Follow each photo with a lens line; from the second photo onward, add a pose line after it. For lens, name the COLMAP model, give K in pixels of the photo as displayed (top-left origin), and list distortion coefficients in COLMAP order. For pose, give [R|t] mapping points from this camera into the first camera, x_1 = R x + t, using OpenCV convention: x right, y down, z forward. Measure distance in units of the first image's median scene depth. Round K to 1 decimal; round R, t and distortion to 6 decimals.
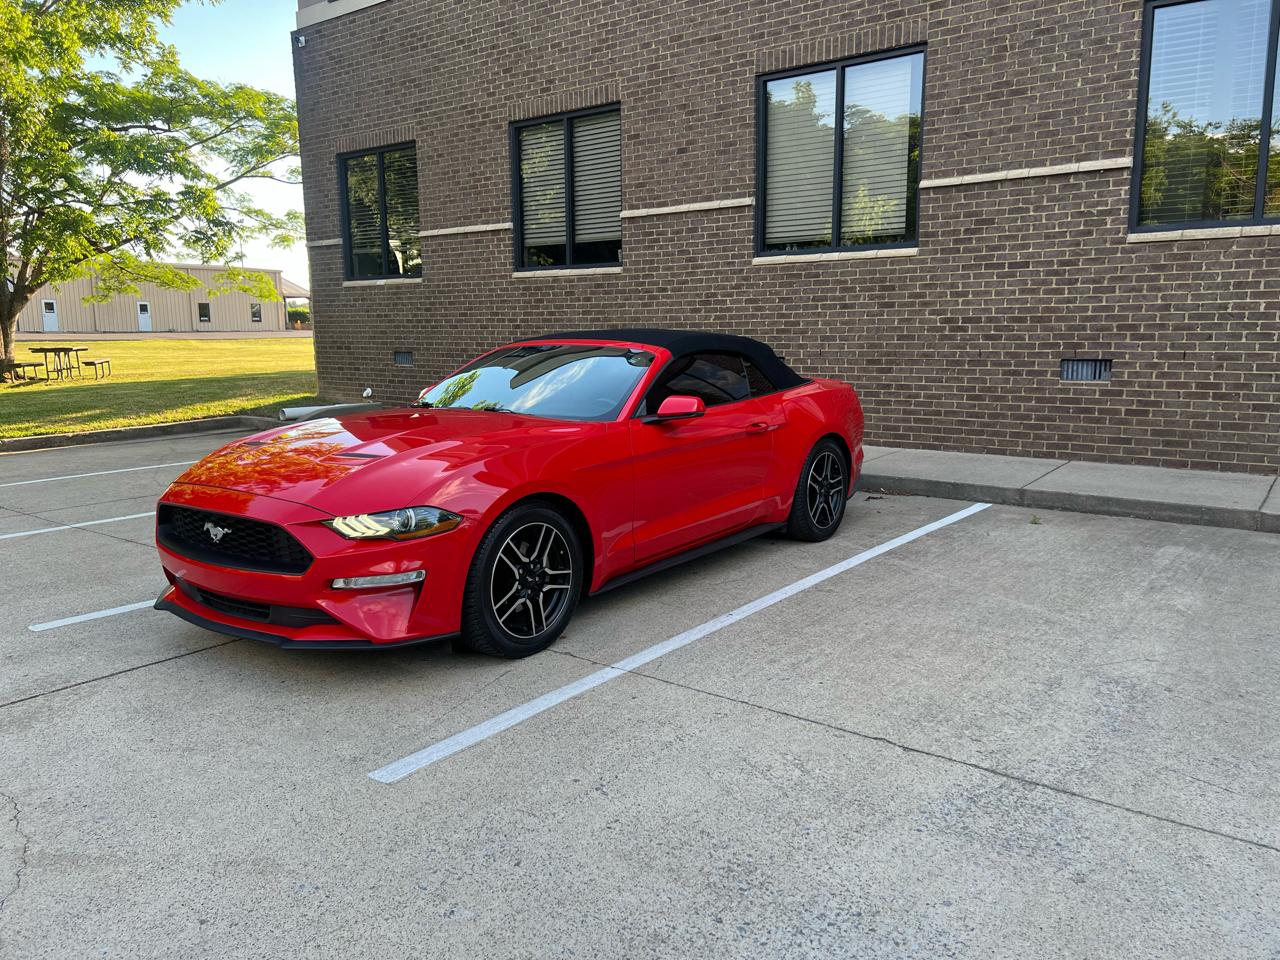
lens RADIAL K [[963.5, 0, 639.8], [0, 963.5, 486.6], [0, 0, 1]] dist [0.051179, -0.058572]
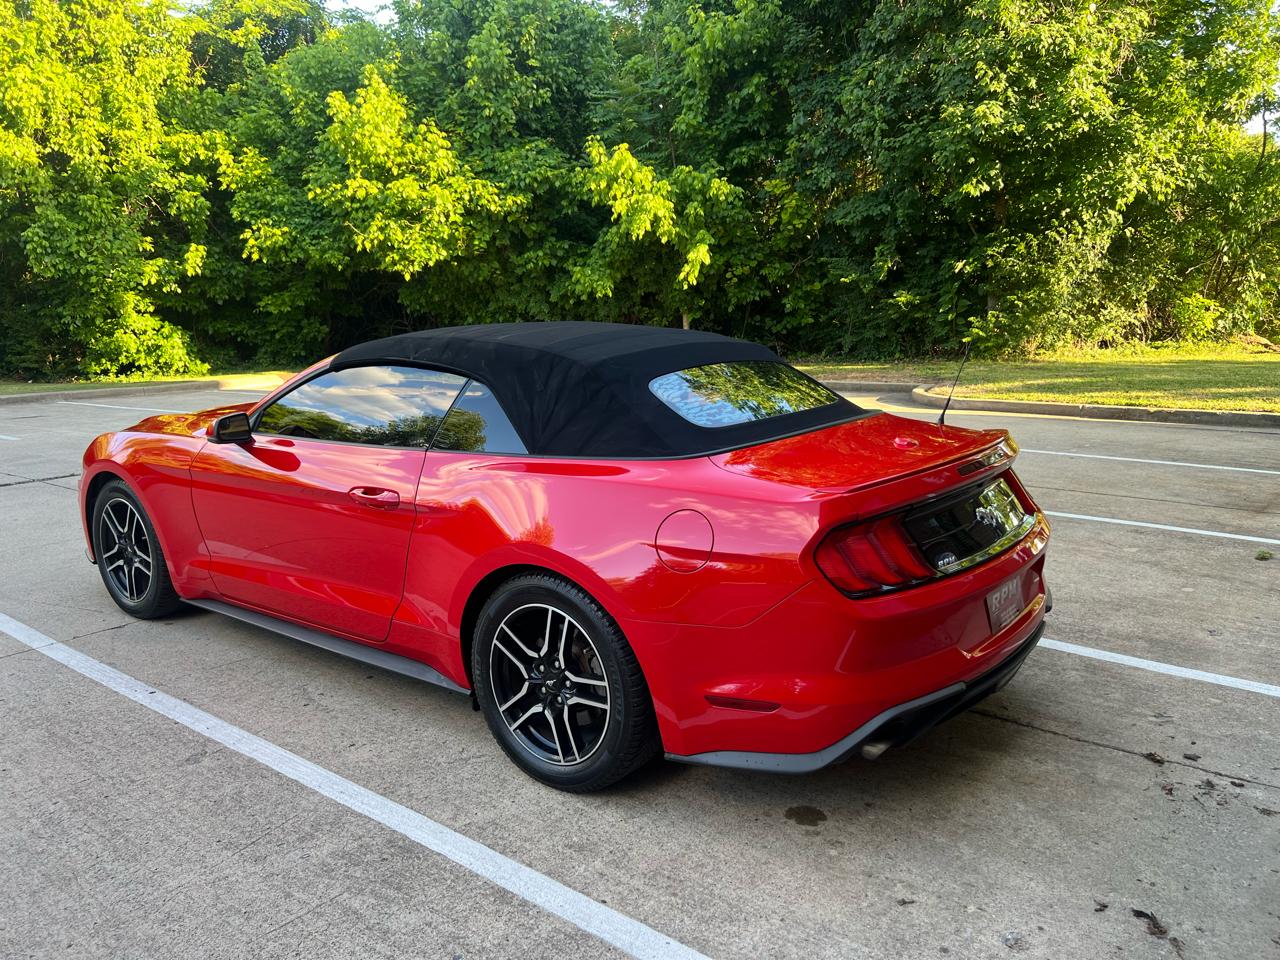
lens RADIAL K [[963.5, 0, 644.7], [0, 963.5, 486.7], [0, 0, 1]] dist [0.051179, -0.058572]
pose [[-0.008432, 0.206331, -0.978446, 0.467662], [-0.151147, 0.966976, 0.205215, -0.142721], [0.988475, 0.149619, 0.023032, 0.757577]]
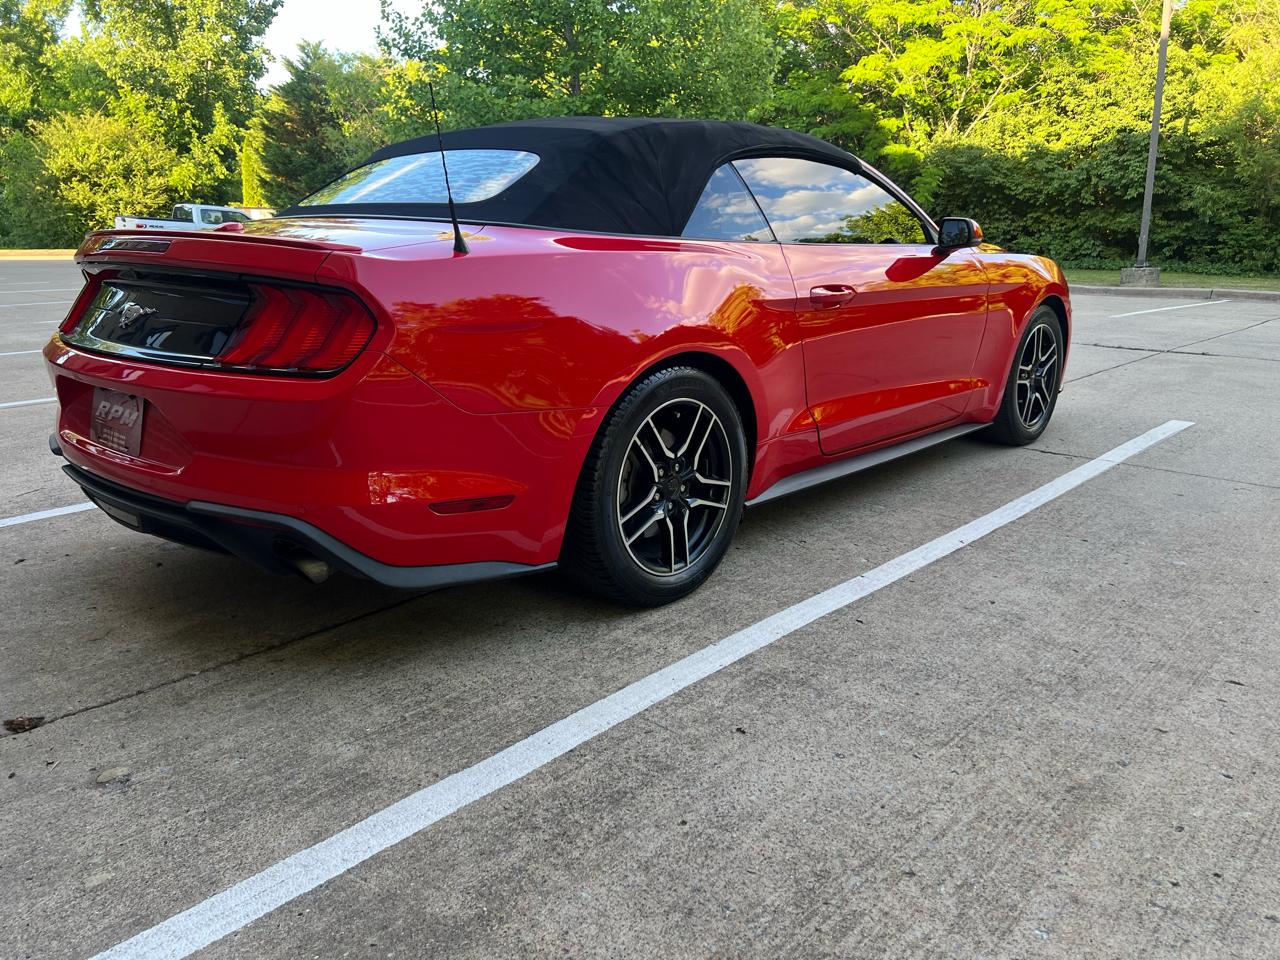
lens RADIAL K [[963.5, 0, 646.5], [0, 963.5, 488.4], [0, 0, 1]] dist [0.051179, -0.058572]
pose [[-0.996710, -0.012899, 0.080020, -0.050162], [0.021726, 0.908610, 0.417080, -0.148231], [-0.078087, 0.417446, -0.905340, 1.157915]]
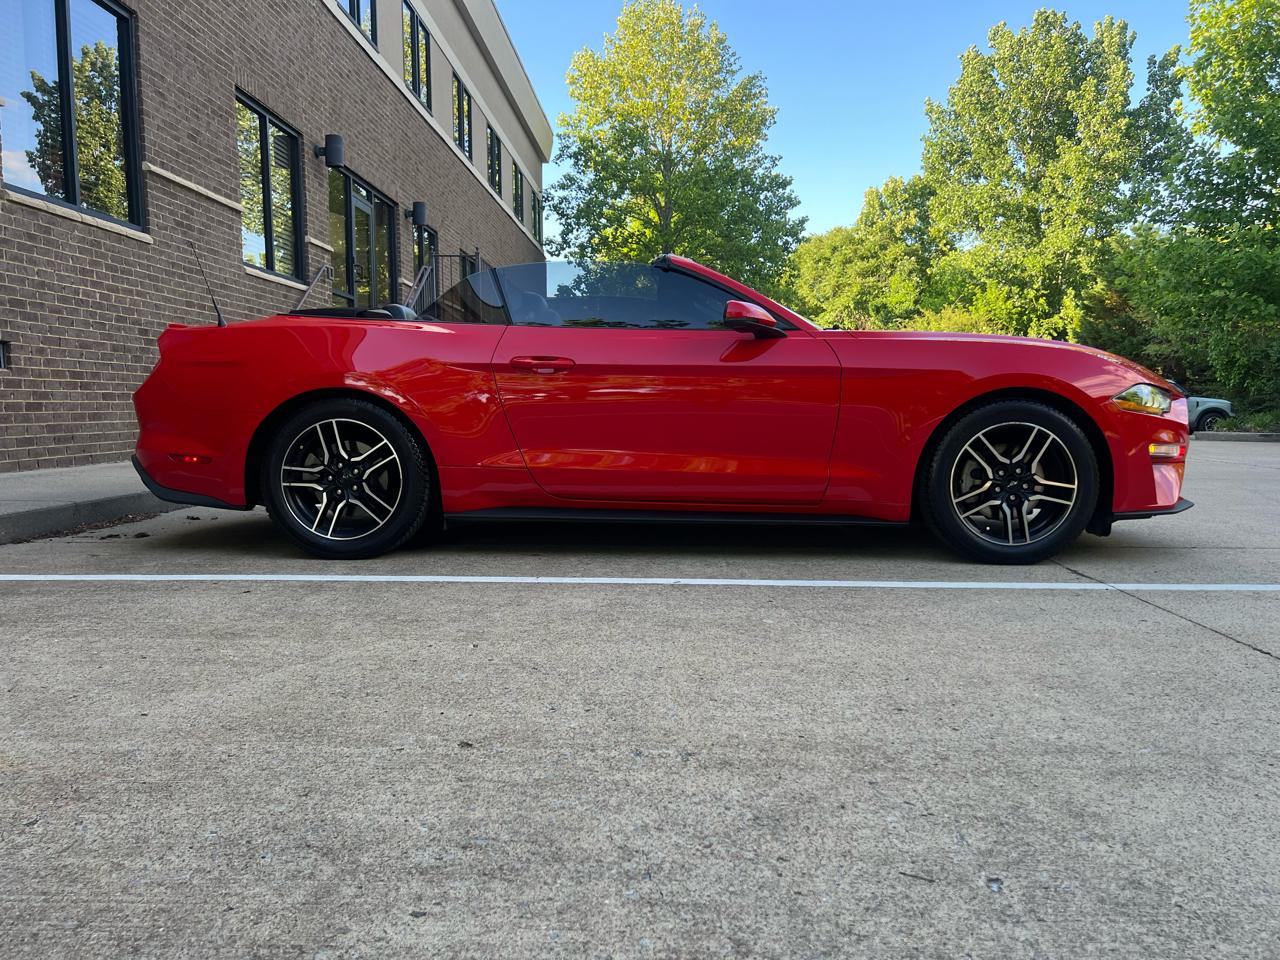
lens RADIAL K [[963.5, 0, 637.5], [0, 963.5, 493.3], [0, 0, 1]] dist [0.051179, -0.058572]
pose [[-0.576671, -0.064095, 0.814458, -0.469905], [0.138890, 0.974714, 0.175047, -0.076428], [-0.805084, 0.214065, -0.553187, 1.038948]]
